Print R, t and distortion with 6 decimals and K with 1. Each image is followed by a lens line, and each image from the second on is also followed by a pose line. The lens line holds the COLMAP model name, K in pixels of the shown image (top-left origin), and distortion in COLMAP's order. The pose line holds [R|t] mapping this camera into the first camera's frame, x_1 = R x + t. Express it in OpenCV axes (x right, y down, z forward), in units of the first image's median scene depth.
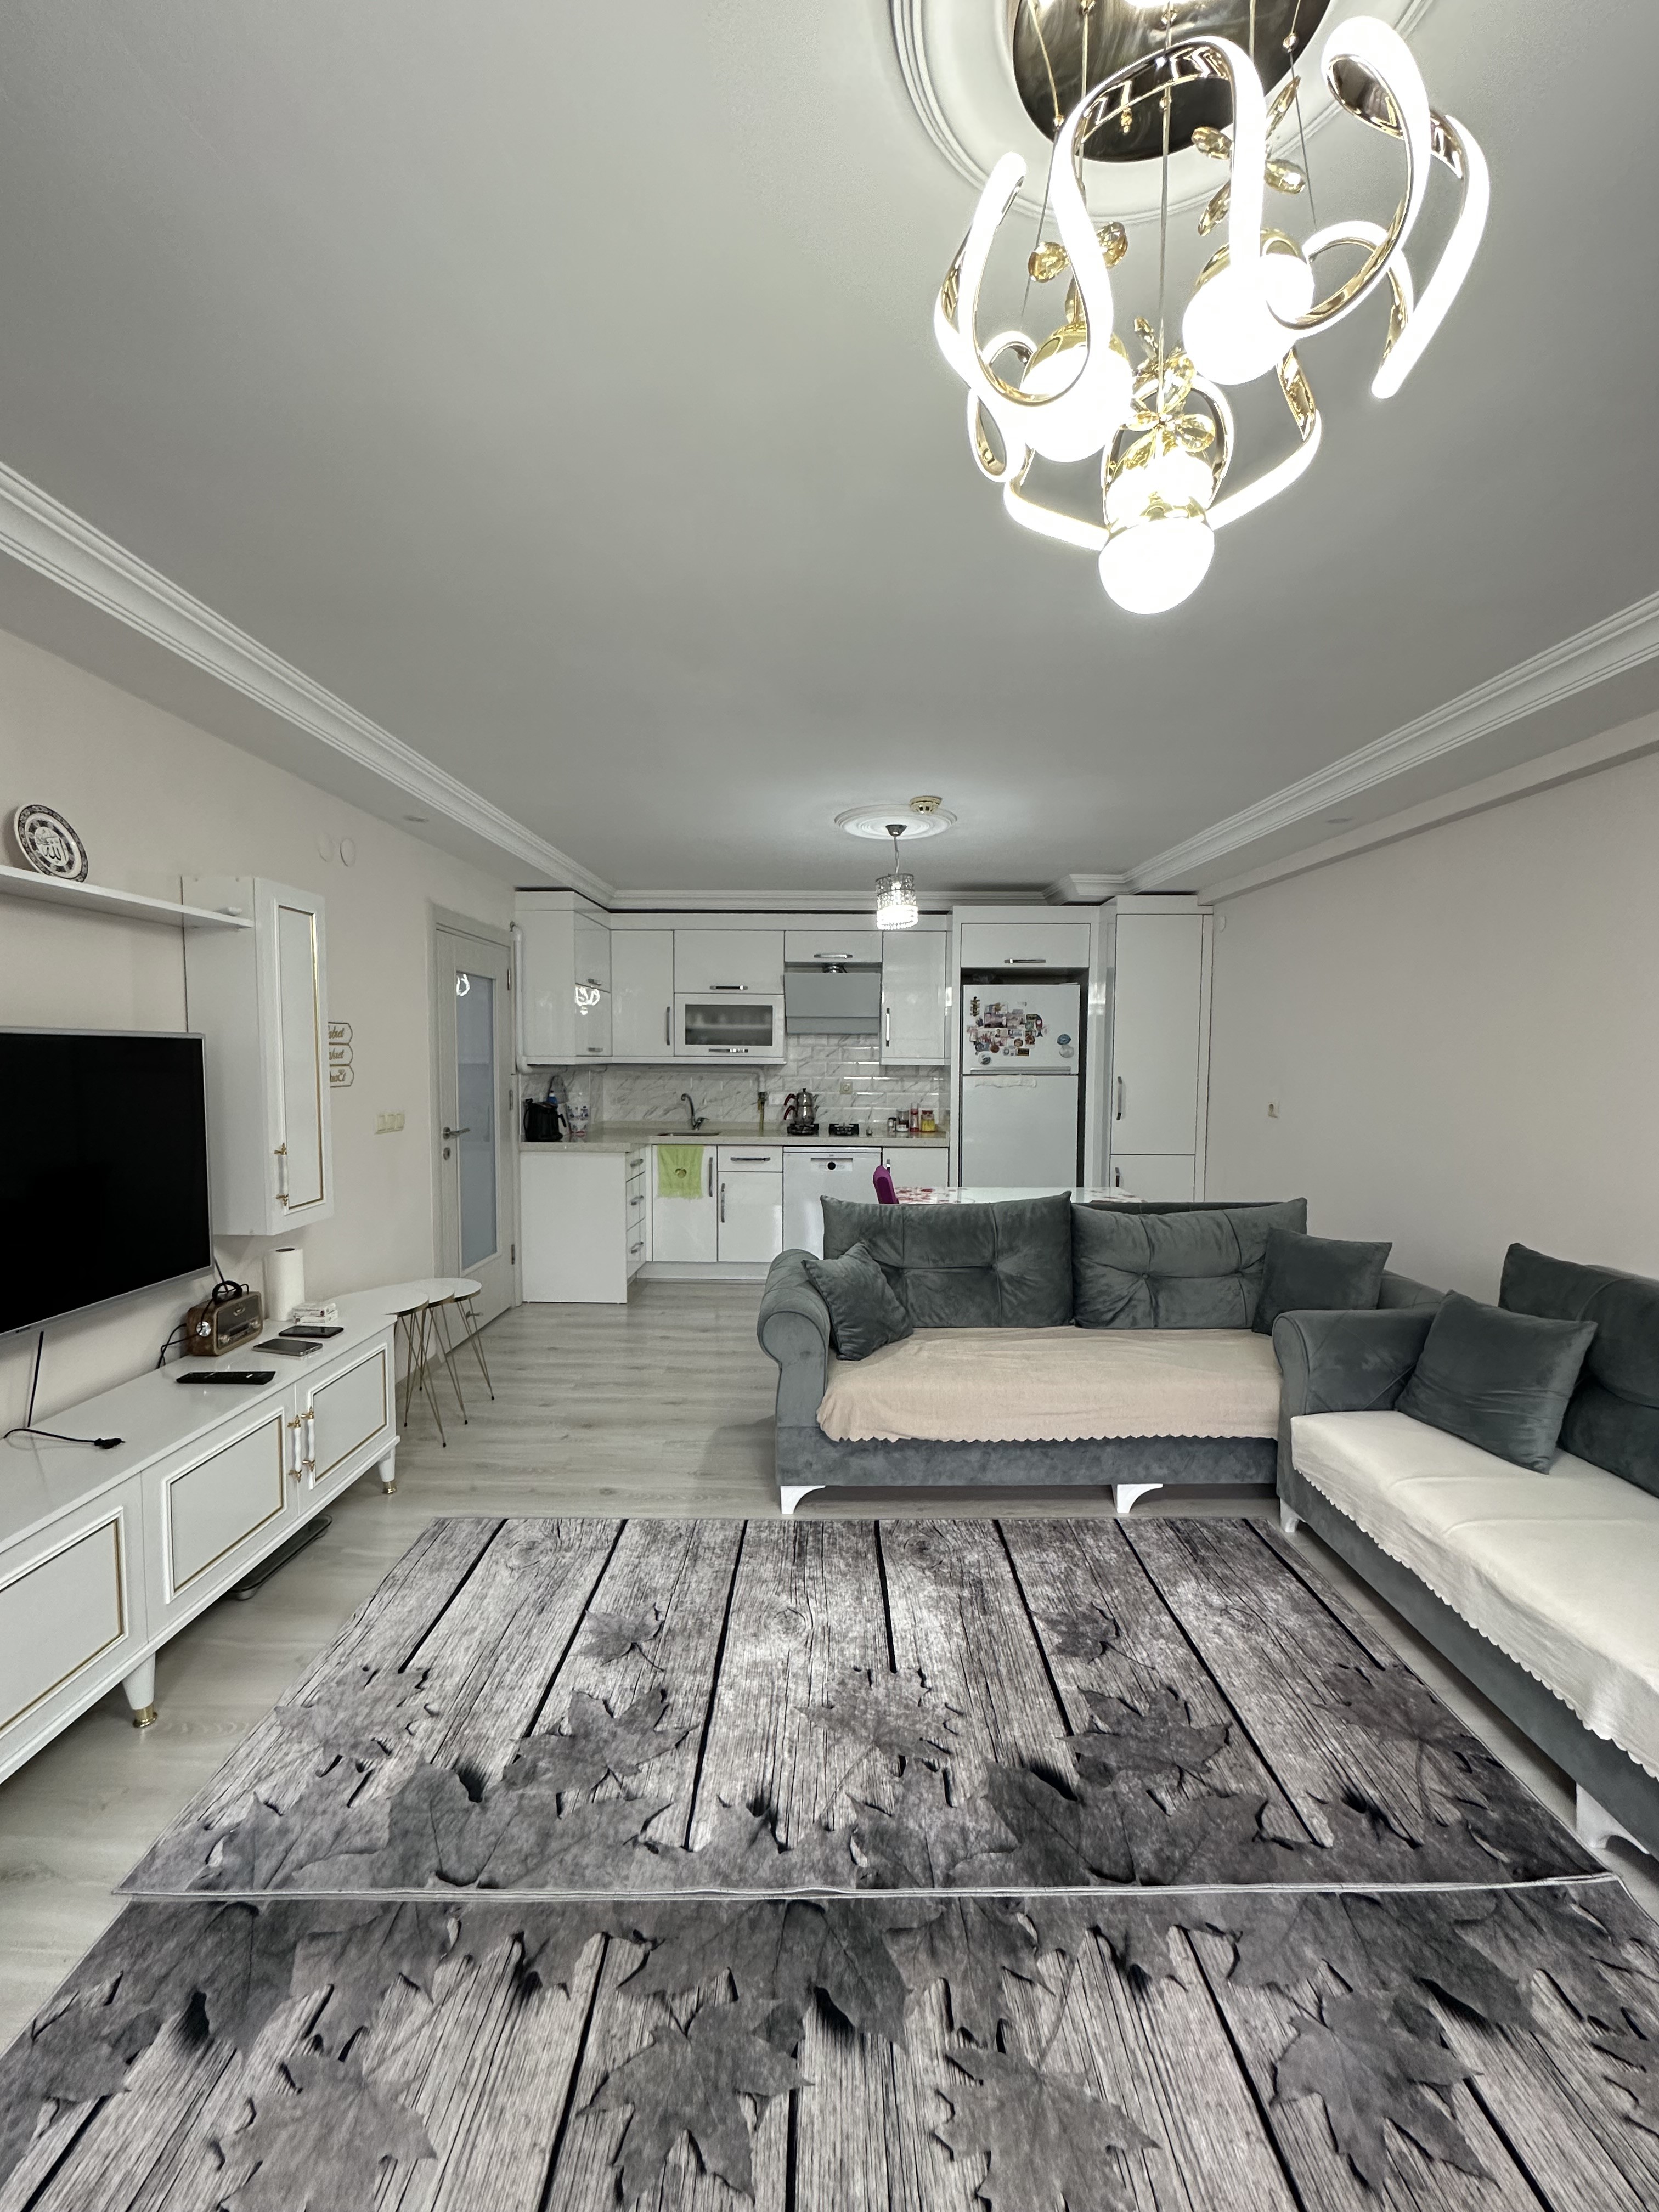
lens RADIAL K [[879.7, 0, 827.3], [0, 879.7, 1110.2], [0, 0, 1]] dist [-0.003393, 0.000780]
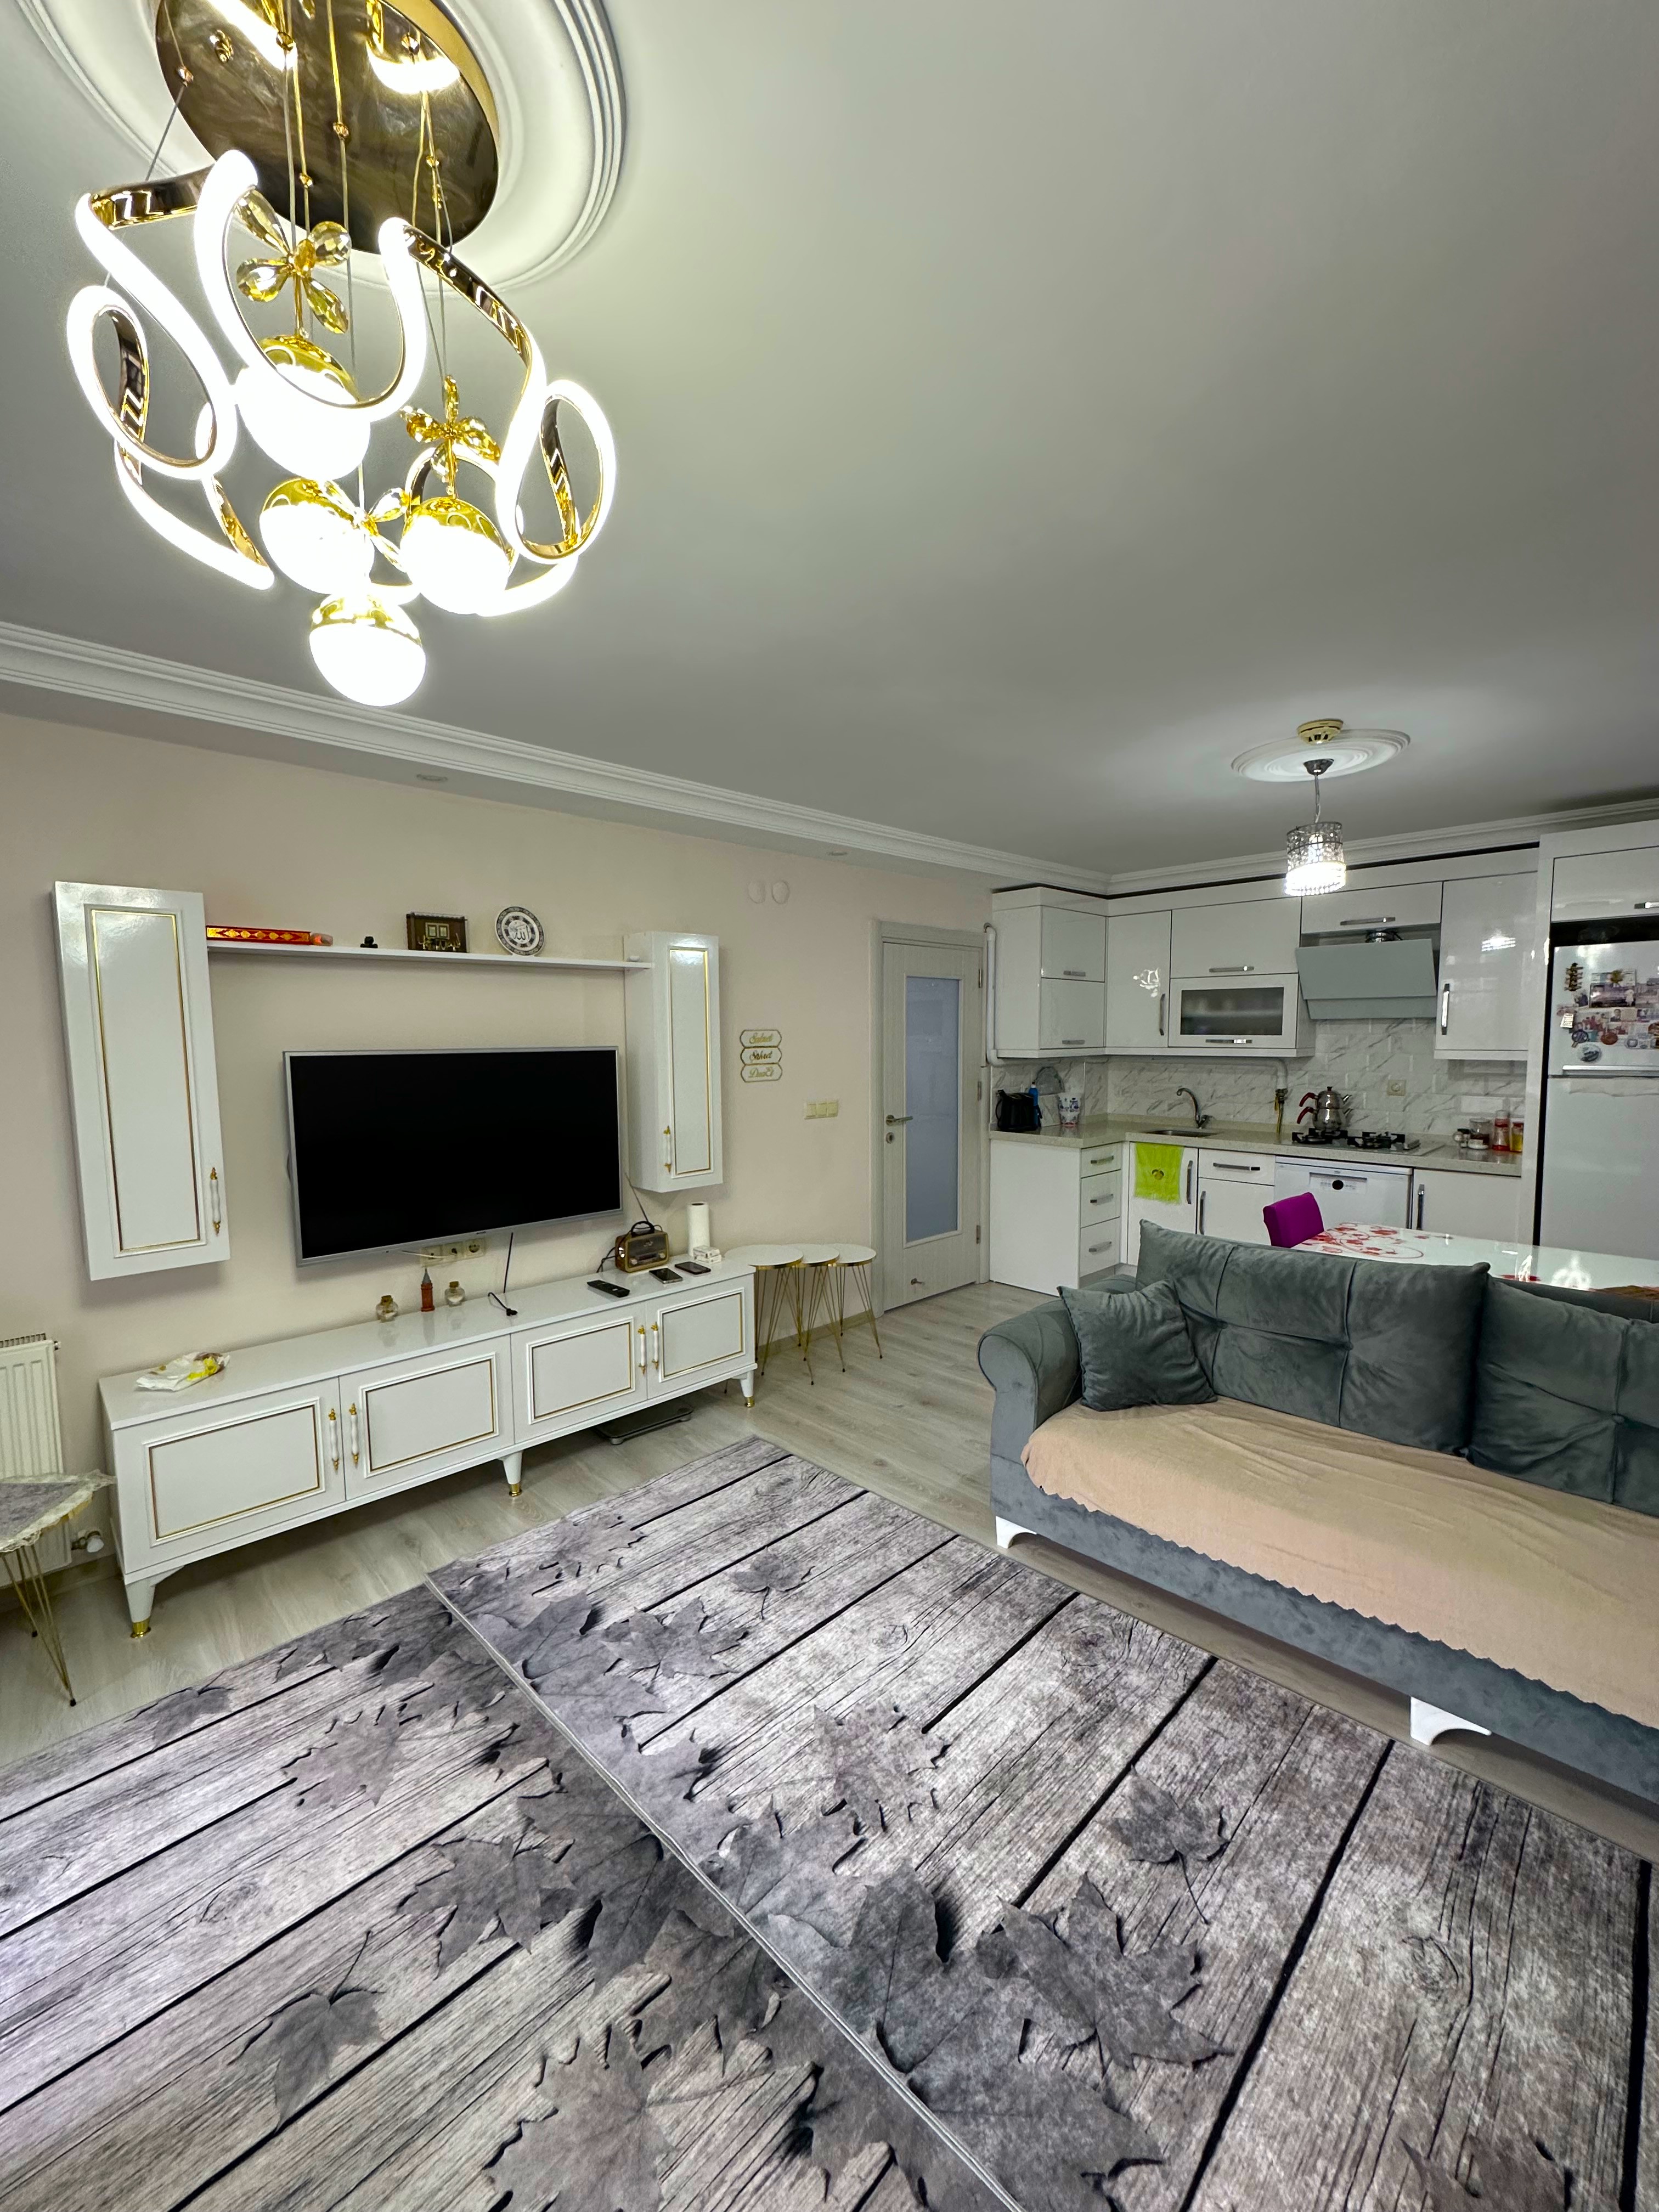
lens RADIAL K [[879.7, 0, 828.4], [0, 879.7, 1109.4], [0, 0, 1]] dist [-0.003393, 0.000780]
pose [[0.708574, 0.050110, -0.703855, 0.528866], [-0.031710, 0.998729, 0.039180, -0.050266], [0.704924, -0.005443, 0.709262, 0.221483]]
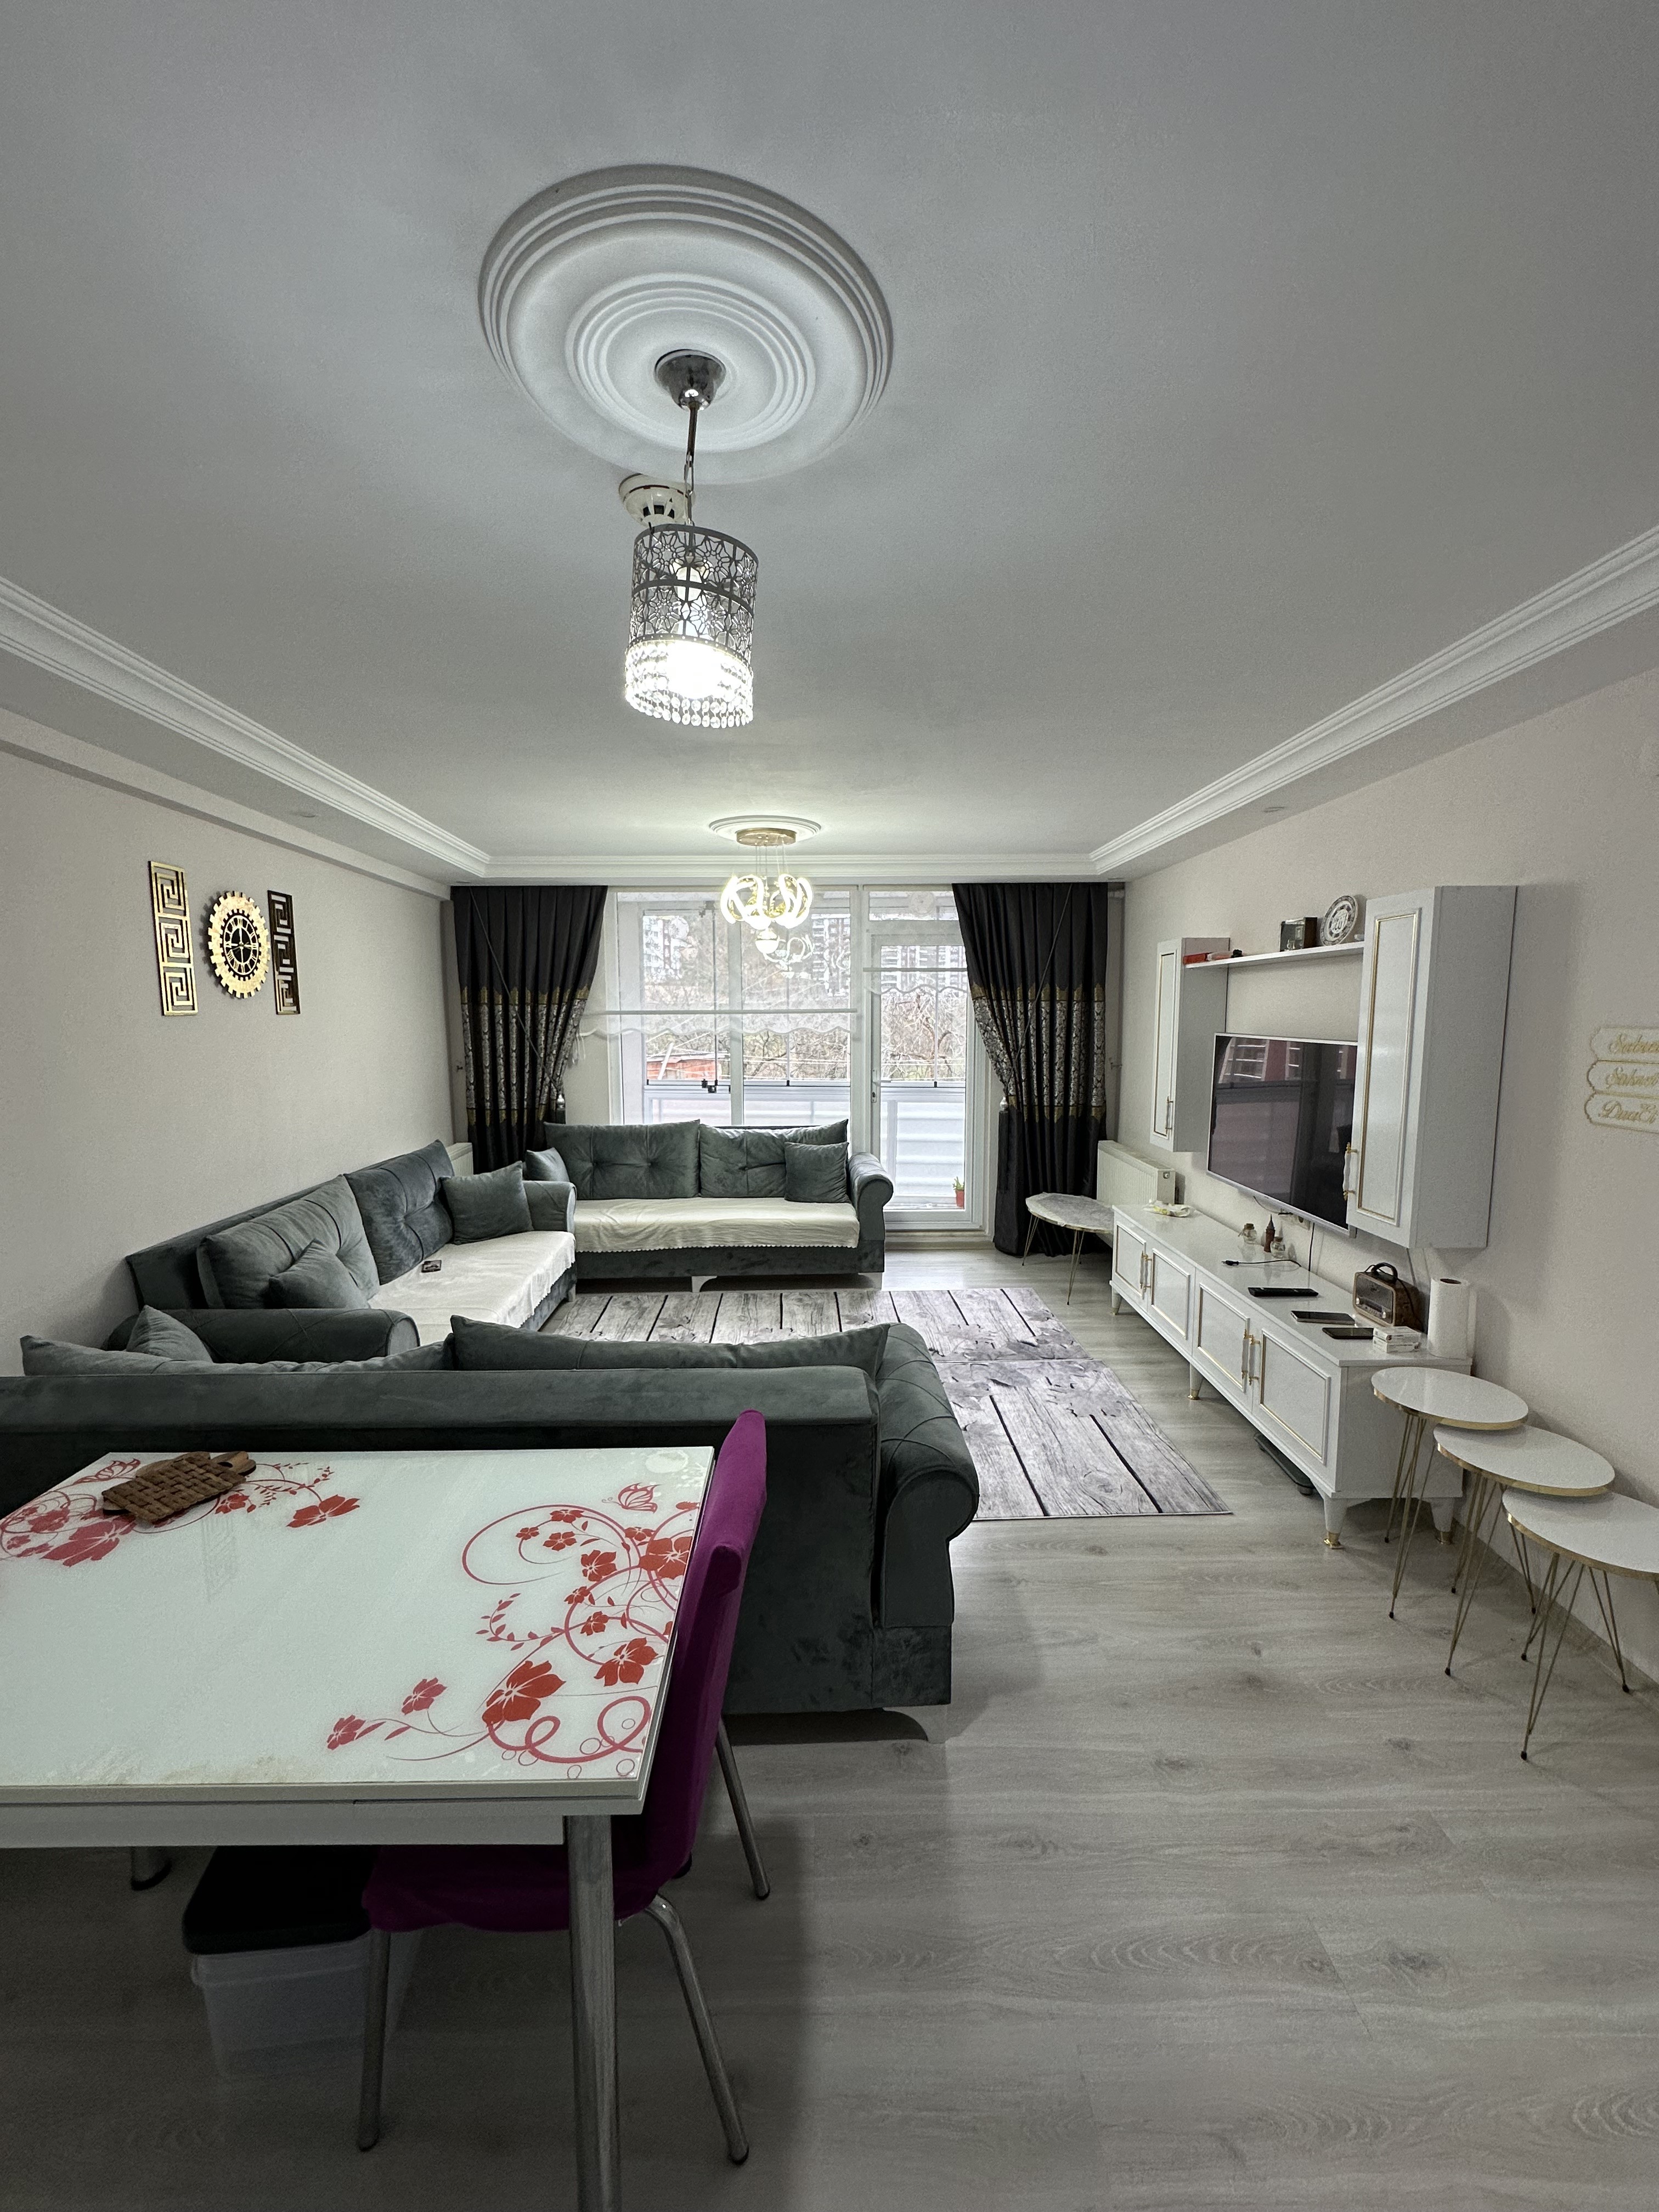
lens RADIAL K [[879.7, 0, 819.8], [0, 879.7, 1103.1], [0, 0, 1]] dist [-0.003393, 0.000780]
pose [[-0.999771, -0.000575, -0.021371, 0.062686], [-0.004147, 0.985865, 0.167492, -0.198279], [0.020973, 0.167542, -0.985642, 2.134707]]
